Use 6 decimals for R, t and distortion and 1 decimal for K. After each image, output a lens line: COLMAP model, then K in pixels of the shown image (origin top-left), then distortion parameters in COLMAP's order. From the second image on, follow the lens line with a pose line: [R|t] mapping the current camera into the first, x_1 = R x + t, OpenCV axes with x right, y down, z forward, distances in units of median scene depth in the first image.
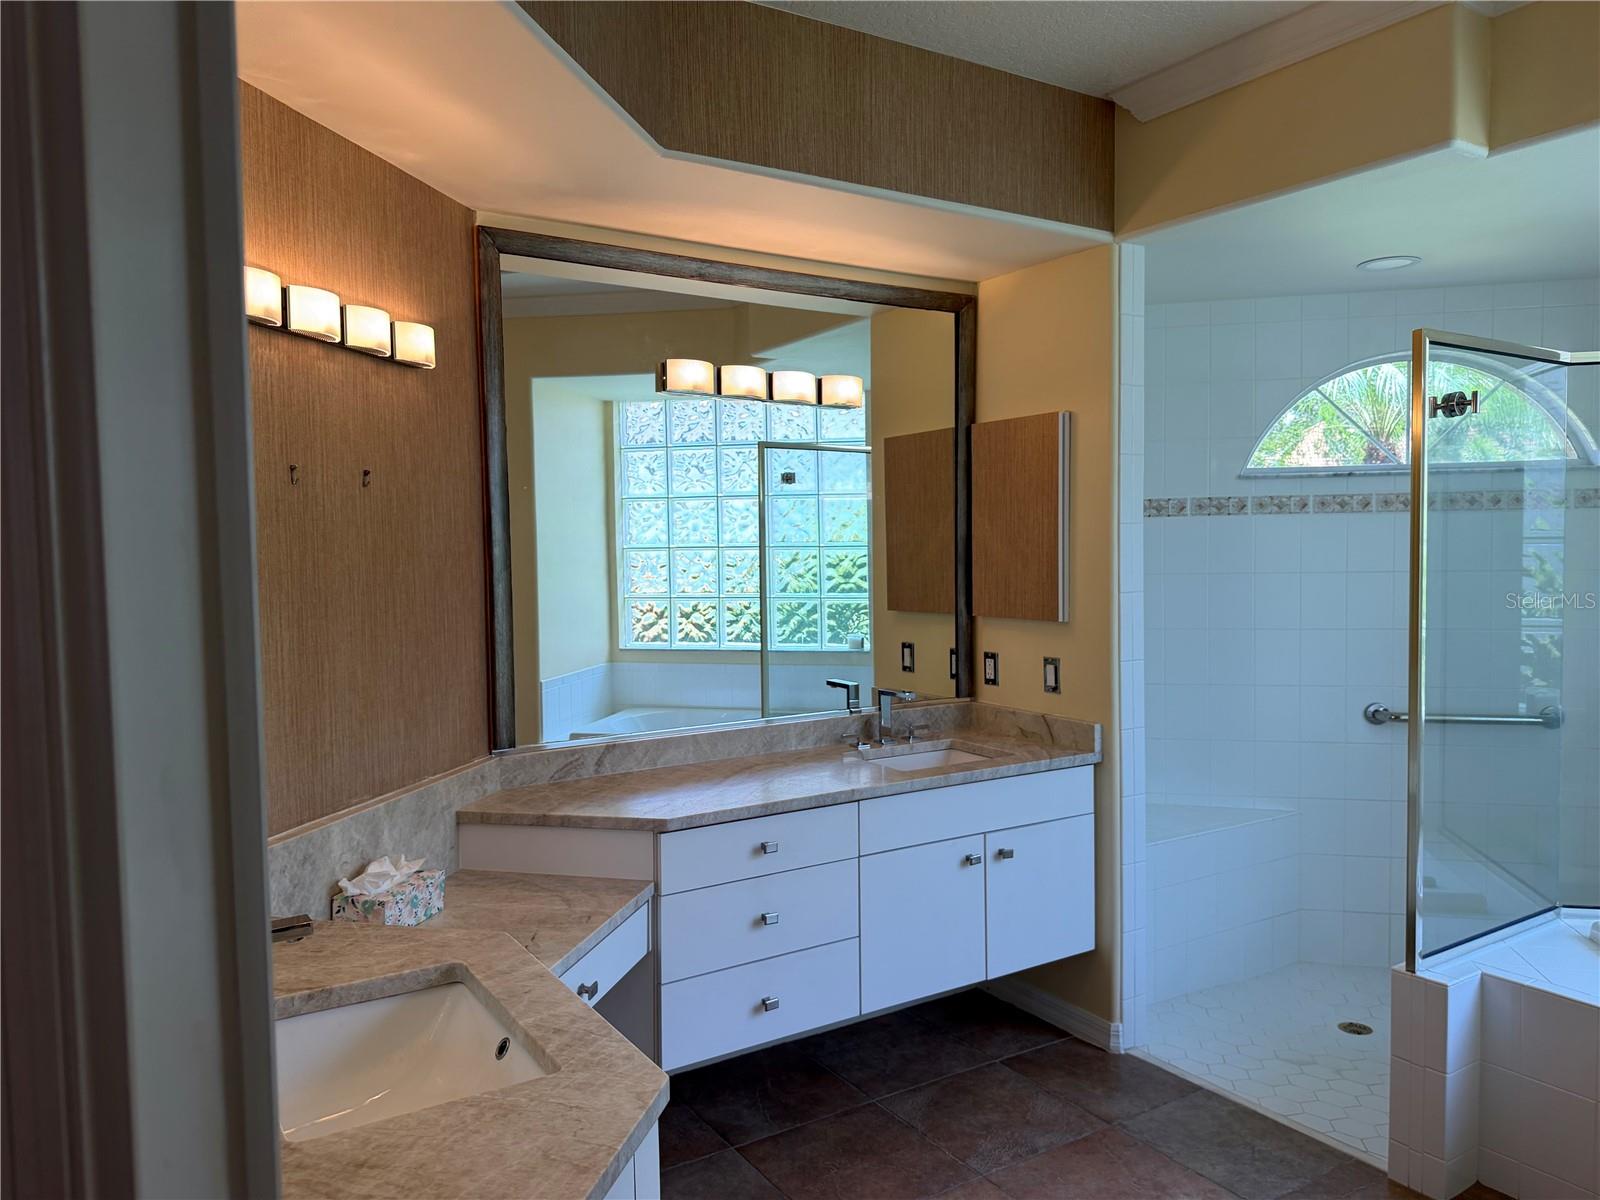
lens RADIAL K [[1094.8, 0, 800.0], [0, 1094.8, 600.0], [0, 0, 1]] dist [0.076417, -0.161106]
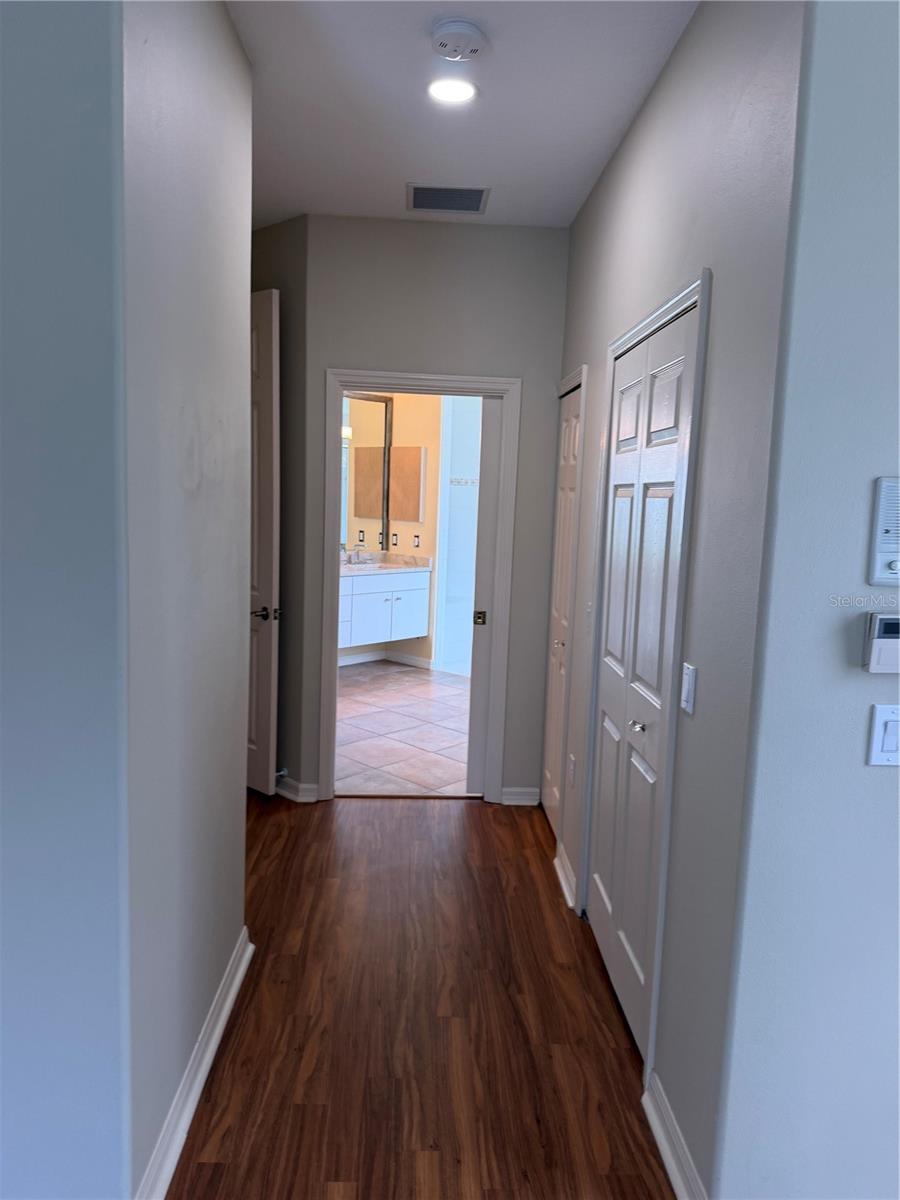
lens RADIAL K [[858.4, 0, 450.0], [0, 858.4, 600.0], [0, 0, 1]] dist [0.095412, -0.056040]
pose [[0.965639, 0.017341, 0.259308, -0.255125], [-0.036297, 0.996991, 0.068491, 0.065827], [-0.257340, -0.075549, 0.963363, -1.148358]]
